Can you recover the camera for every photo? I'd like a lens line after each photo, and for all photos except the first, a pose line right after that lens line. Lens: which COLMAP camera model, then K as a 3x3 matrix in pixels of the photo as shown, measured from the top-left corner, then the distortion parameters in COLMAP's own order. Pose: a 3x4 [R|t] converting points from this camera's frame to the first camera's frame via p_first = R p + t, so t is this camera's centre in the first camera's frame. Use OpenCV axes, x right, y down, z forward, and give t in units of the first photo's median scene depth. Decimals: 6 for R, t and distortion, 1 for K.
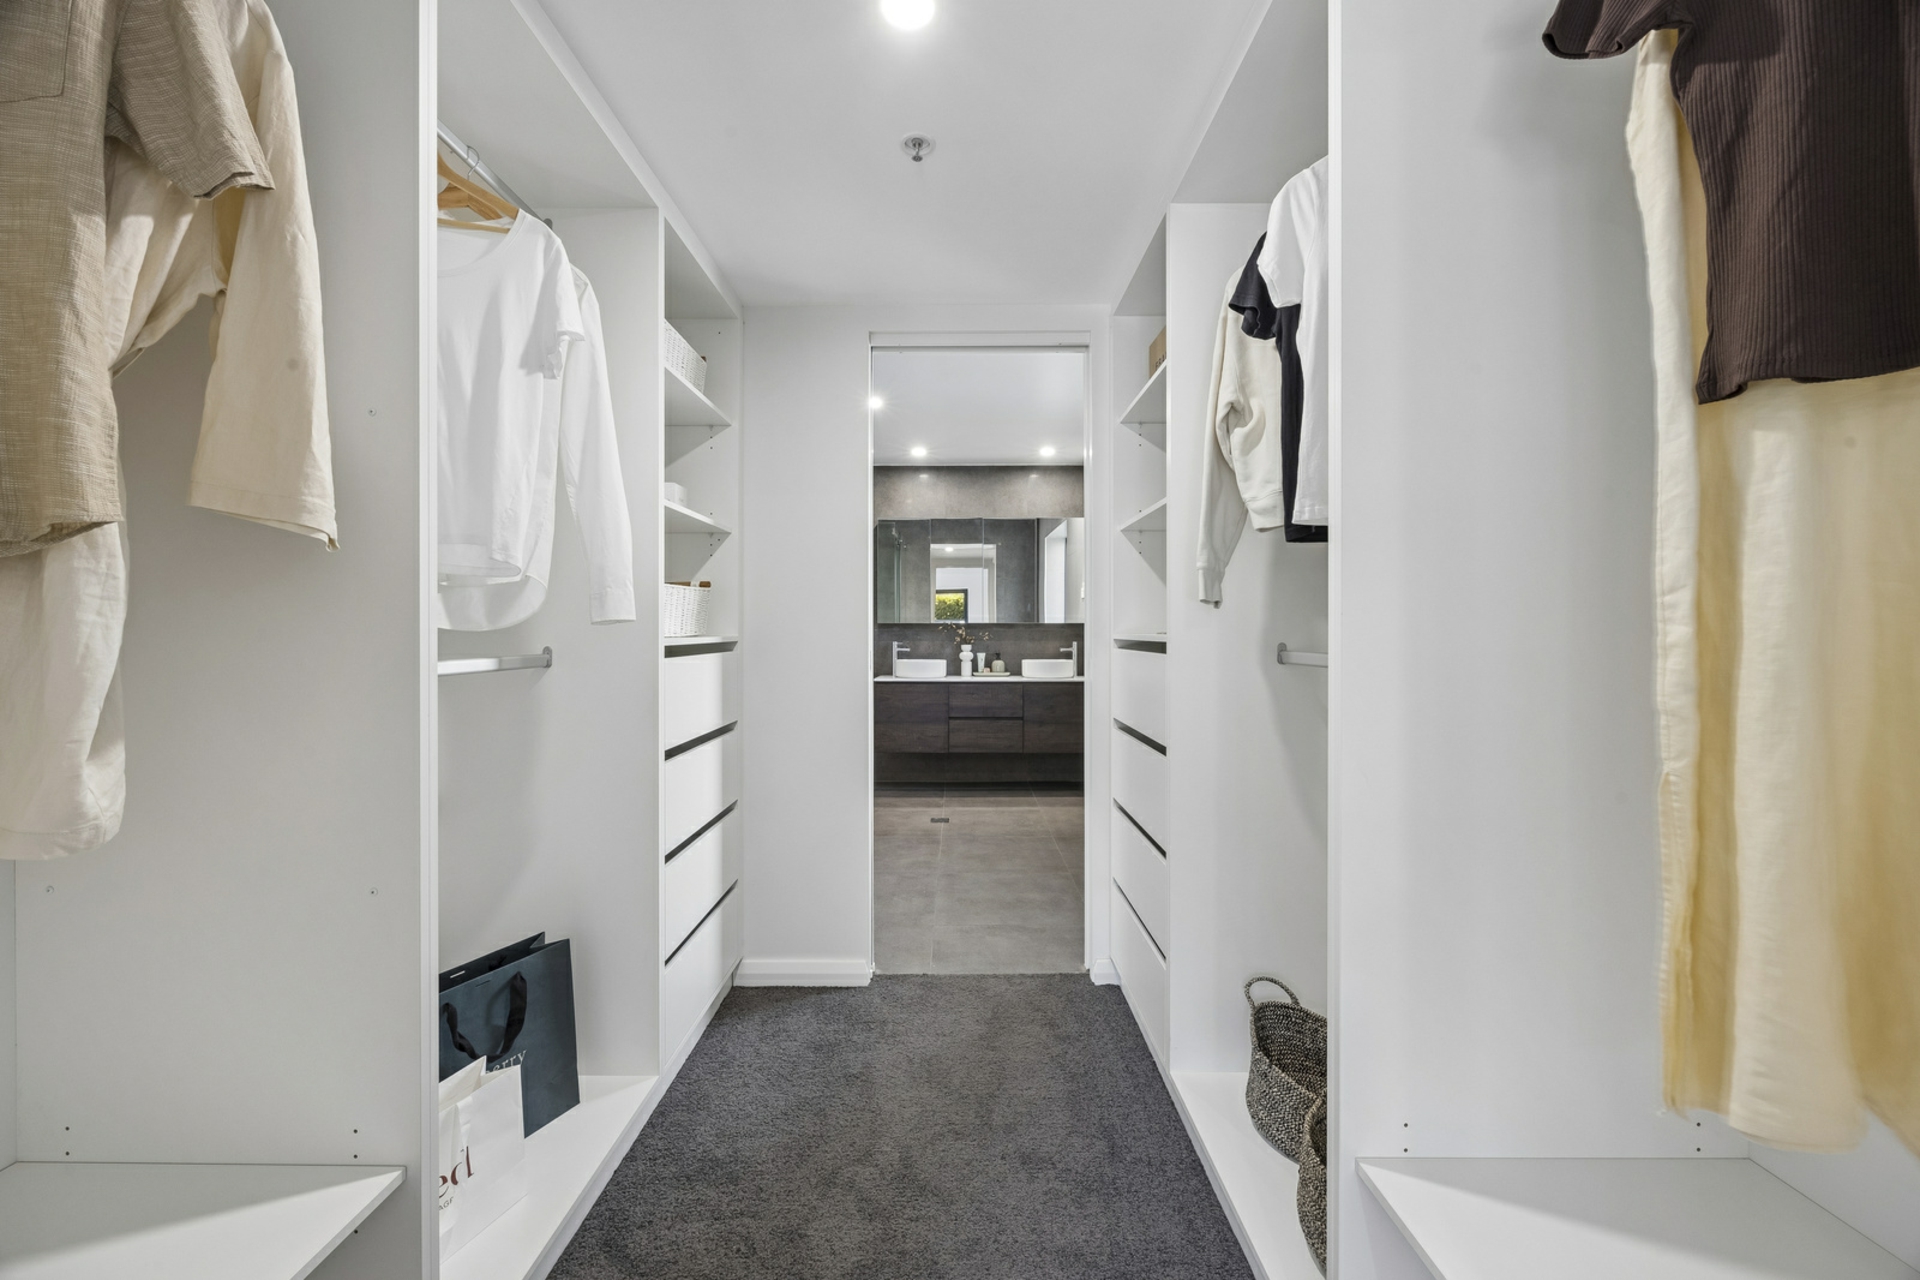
lens RADIAL K [[762.5, 0, 957.4], [0, 762.5, 634.9], [0, 0, 1]] dist [0.003103, 0.000027]
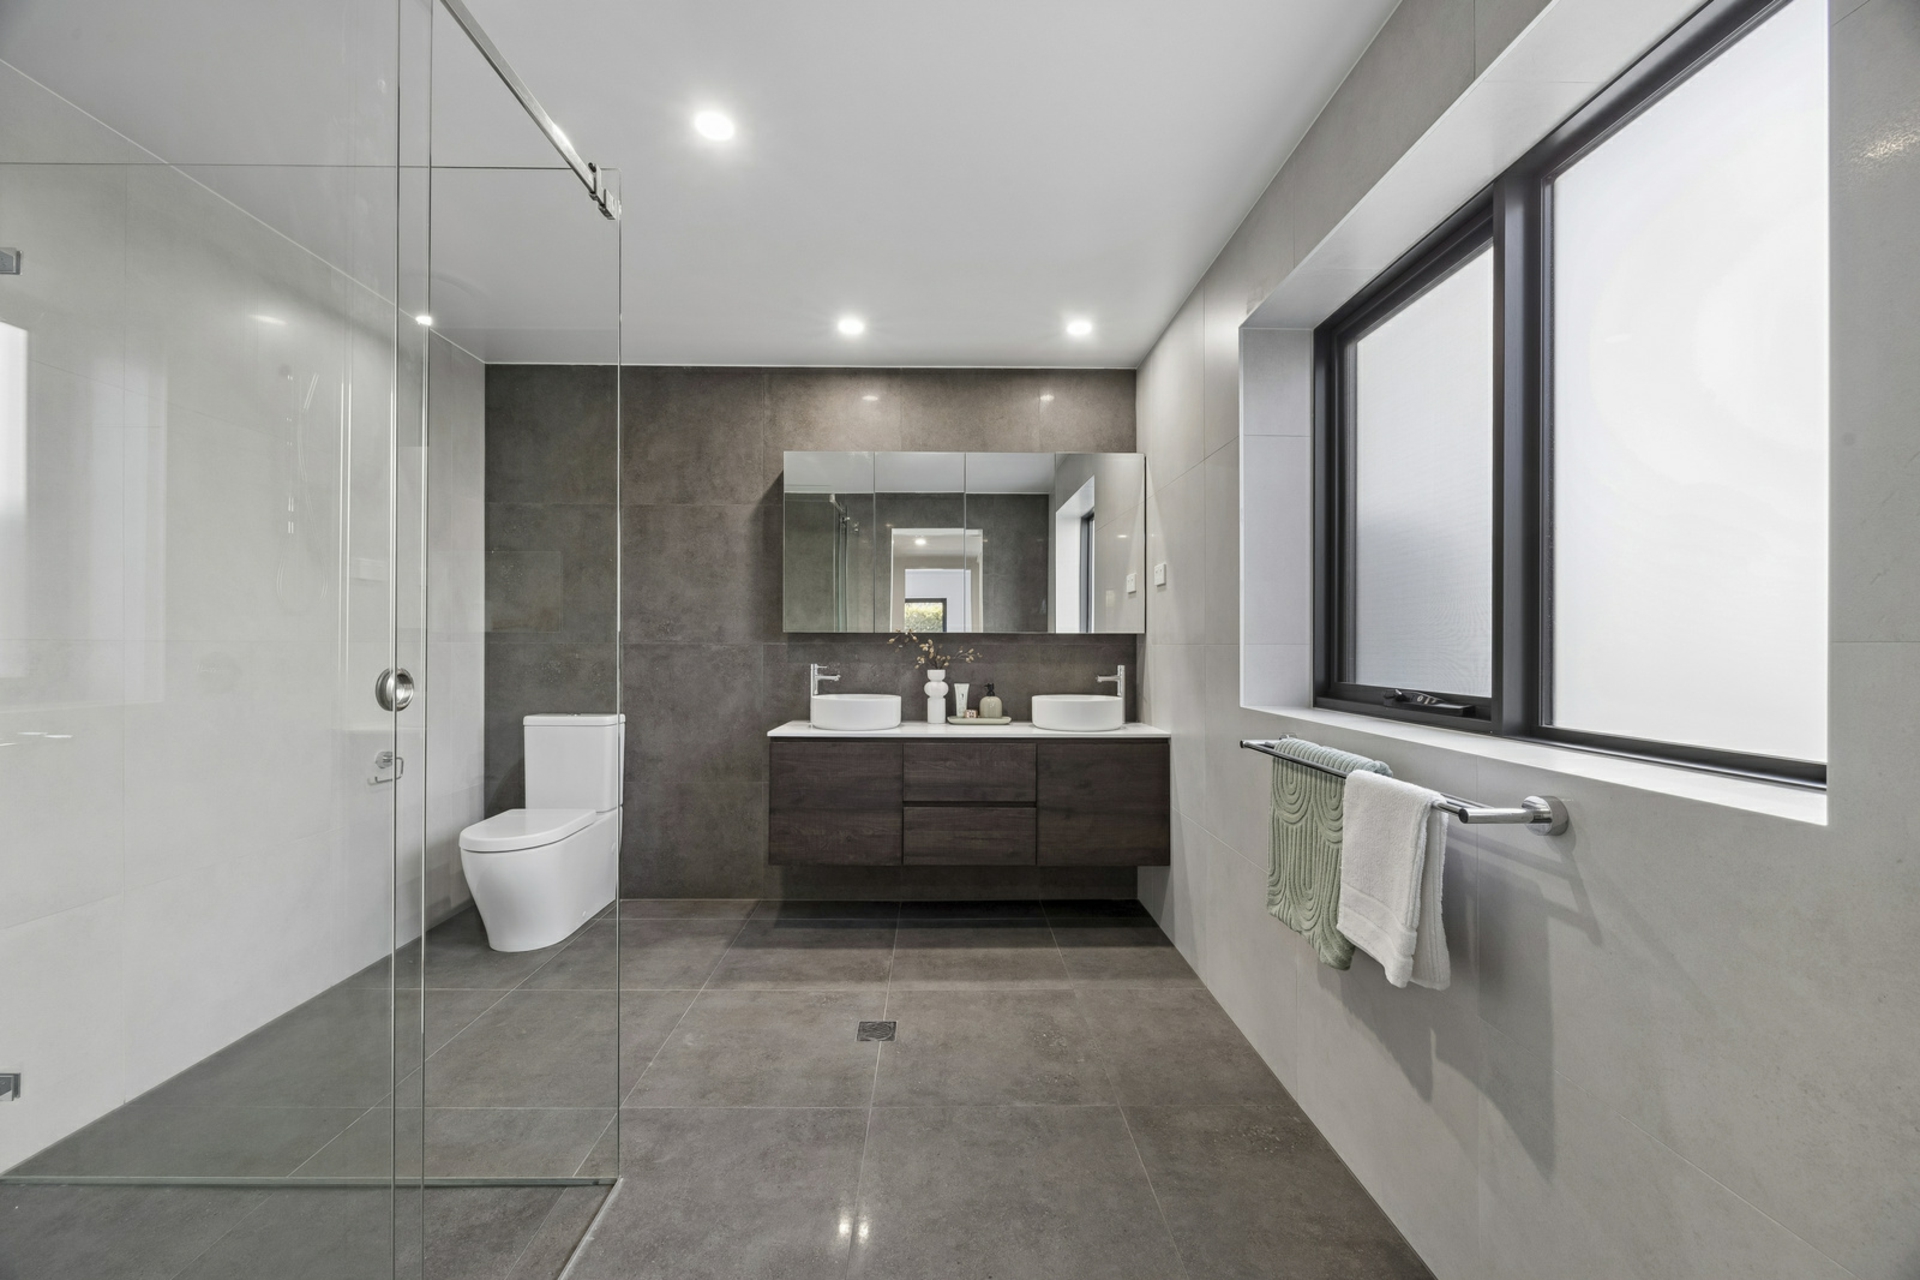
lens RADIAL K [[762.5, 0, 954.3], [0, 762.5, 643.7], [0, 0, 1]] dist [0.003103, 0.000027]
pose [[0.999801, 0.001559, 0.019902, 0.014062], [-0.001364, 0.999951, -0.009815, -0.001432], [-0.019916, 0.009785, 0.999754, 0.415807]]
